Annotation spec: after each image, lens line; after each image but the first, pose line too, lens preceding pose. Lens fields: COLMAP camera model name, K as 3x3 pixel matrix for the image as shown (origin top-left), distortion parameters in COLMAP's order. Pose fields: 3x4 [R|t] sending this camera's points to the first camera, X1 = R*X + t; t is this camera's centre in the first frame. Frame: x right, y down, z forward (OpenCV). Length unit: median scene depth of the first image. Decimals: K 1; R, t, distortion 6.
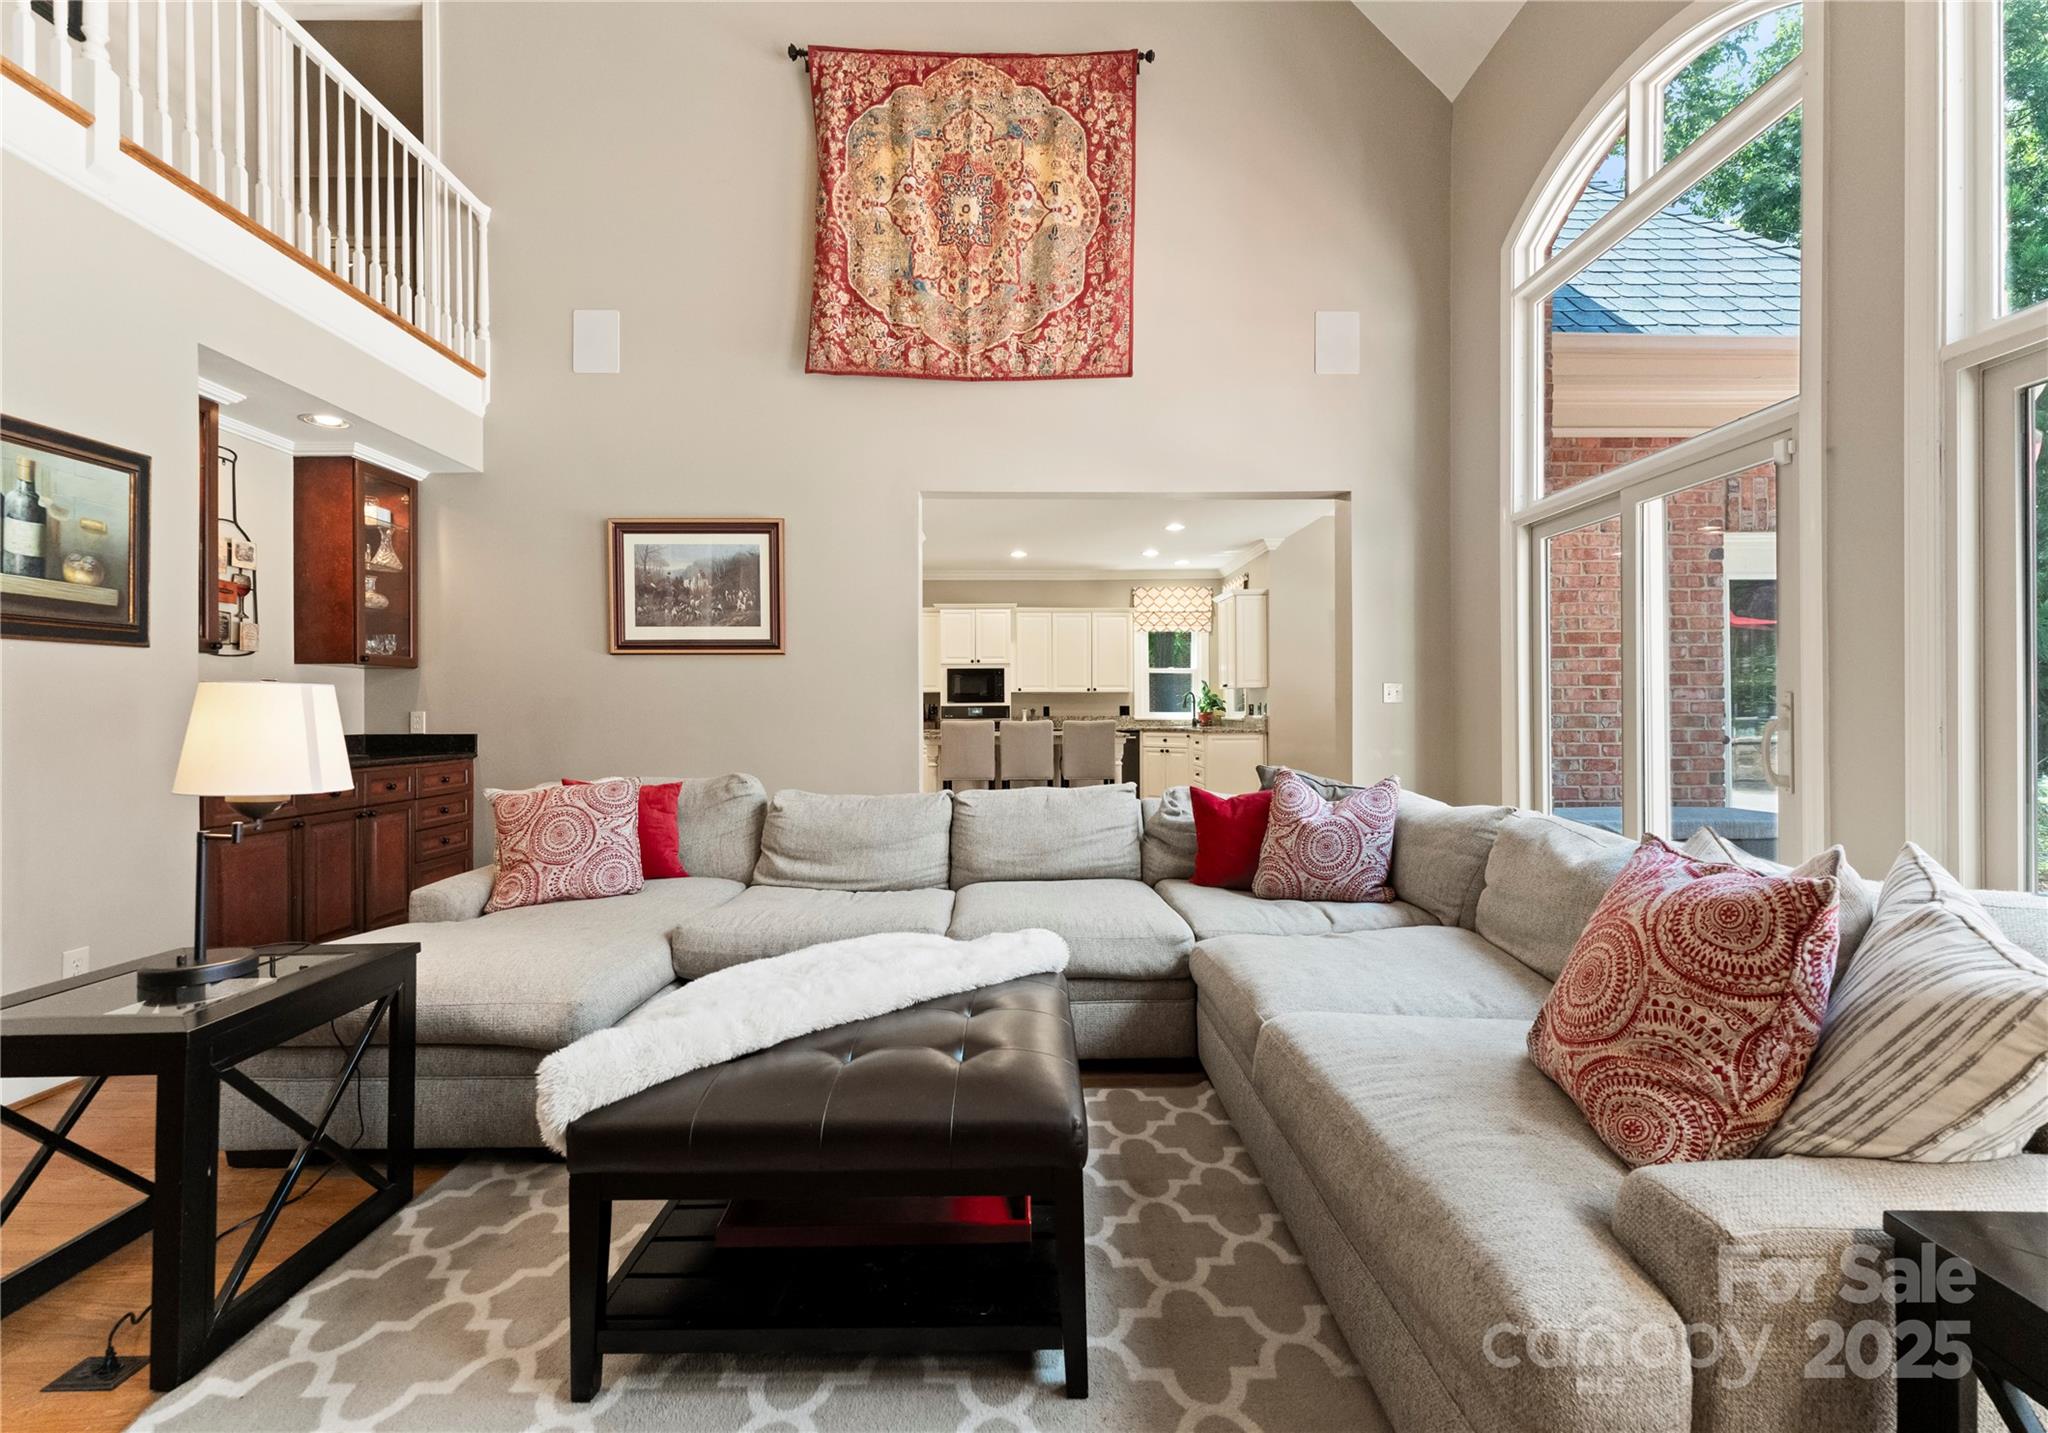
lens RADIAL K [[864.3, 0, 1021.2], [0, 864.3, 716.1], [0, 0, 1]] dist [0.000012, 0.000553]
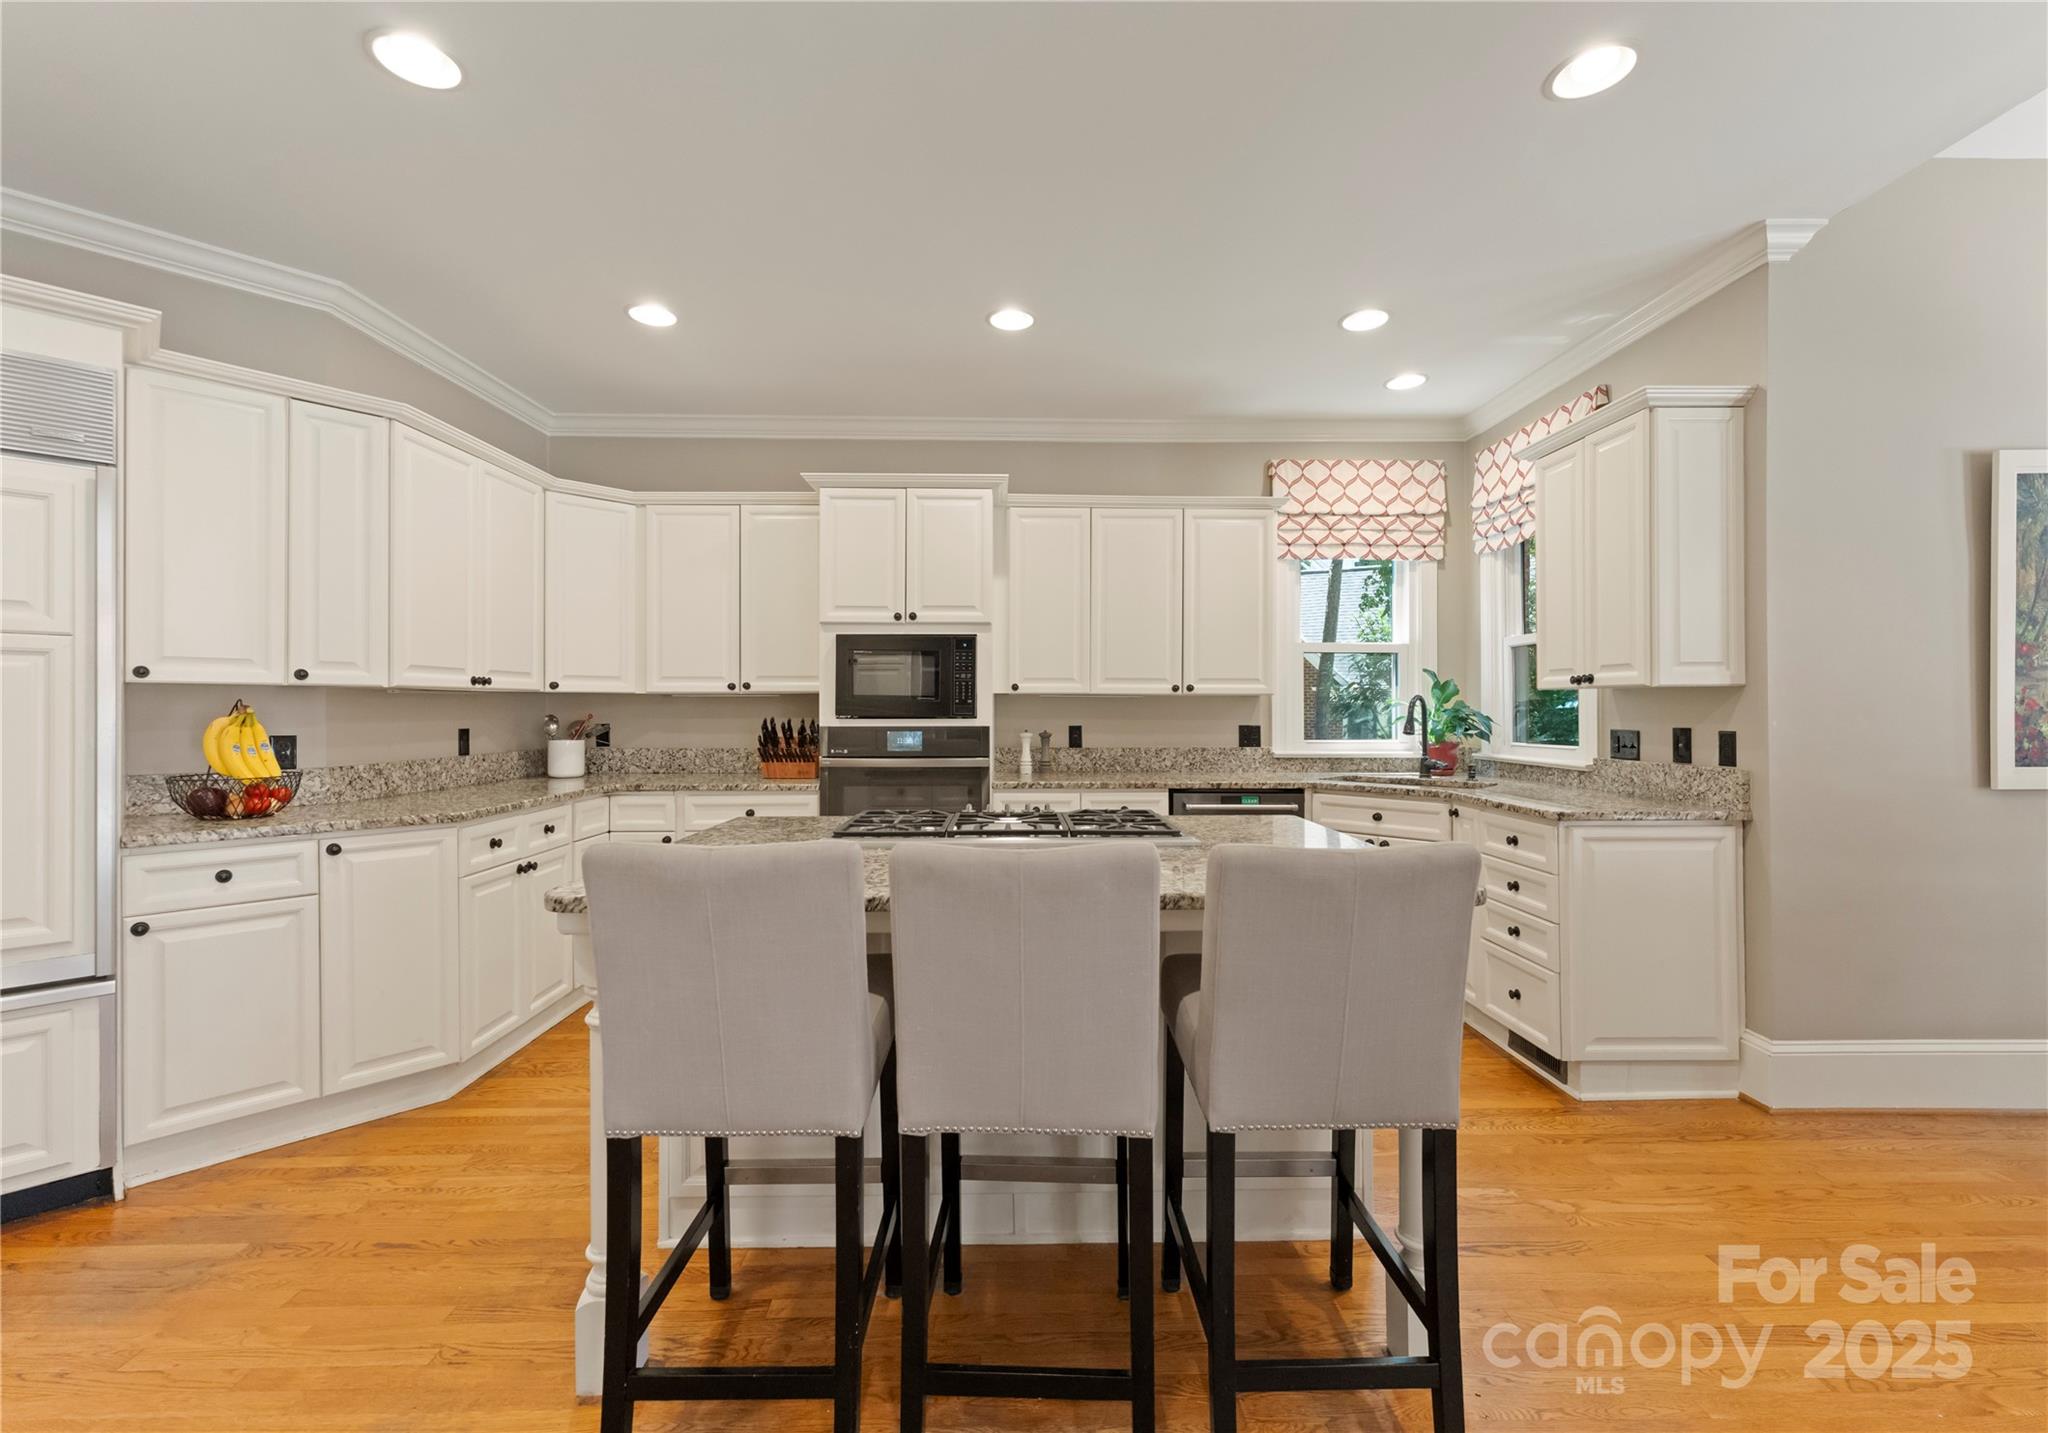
lens RADIAL K [[864.3, 0, 1029.0], [0, 864.3, 709.0], [0, 0, 1]] dist [0.000012, 0.000553]
pose [[0.999938, 0.005323, 0.009793, 0.002539], [-0.005314, 0.999985, -0.000974, -0.039587], [-0.009798, 0.000922, 0.999952, 1.167797]]
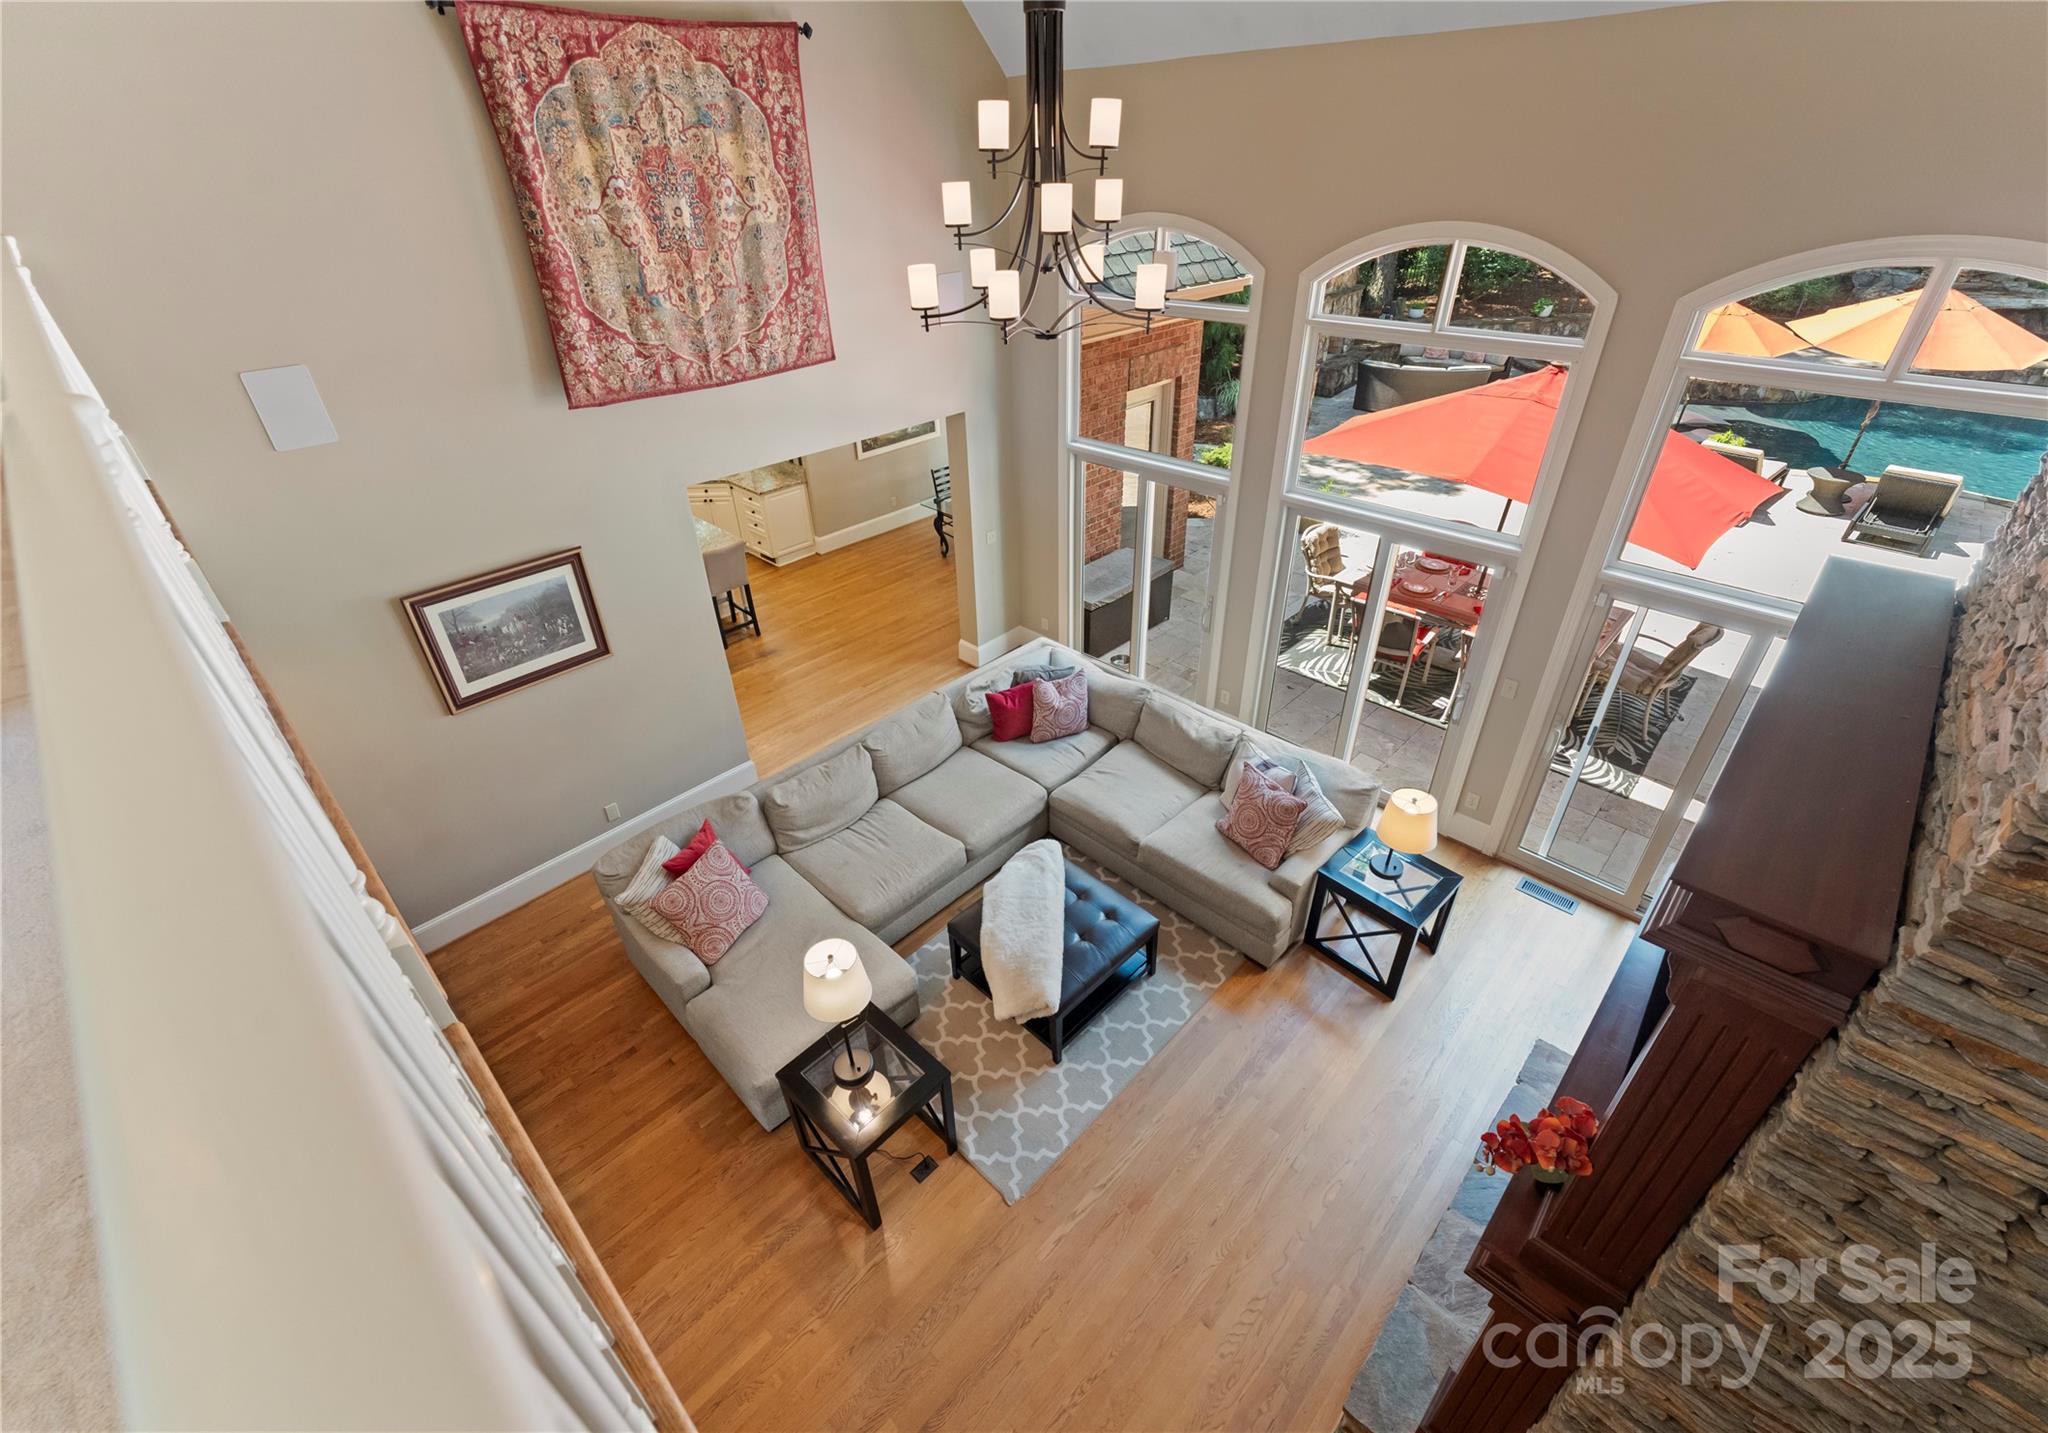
lens RADIAL K [[864.3, 0, 1017.2], [0, 864.3, 711.6], [0, 0, 1]] dist [0.000012, 0.000553]
pose [[0.707006, -0.396573, 0.585553, -0.609099], [0.022007, 0.839915, 0.542271, -0.634294], [-0.706865, -0.370503, 0.602552, -0.112279]]
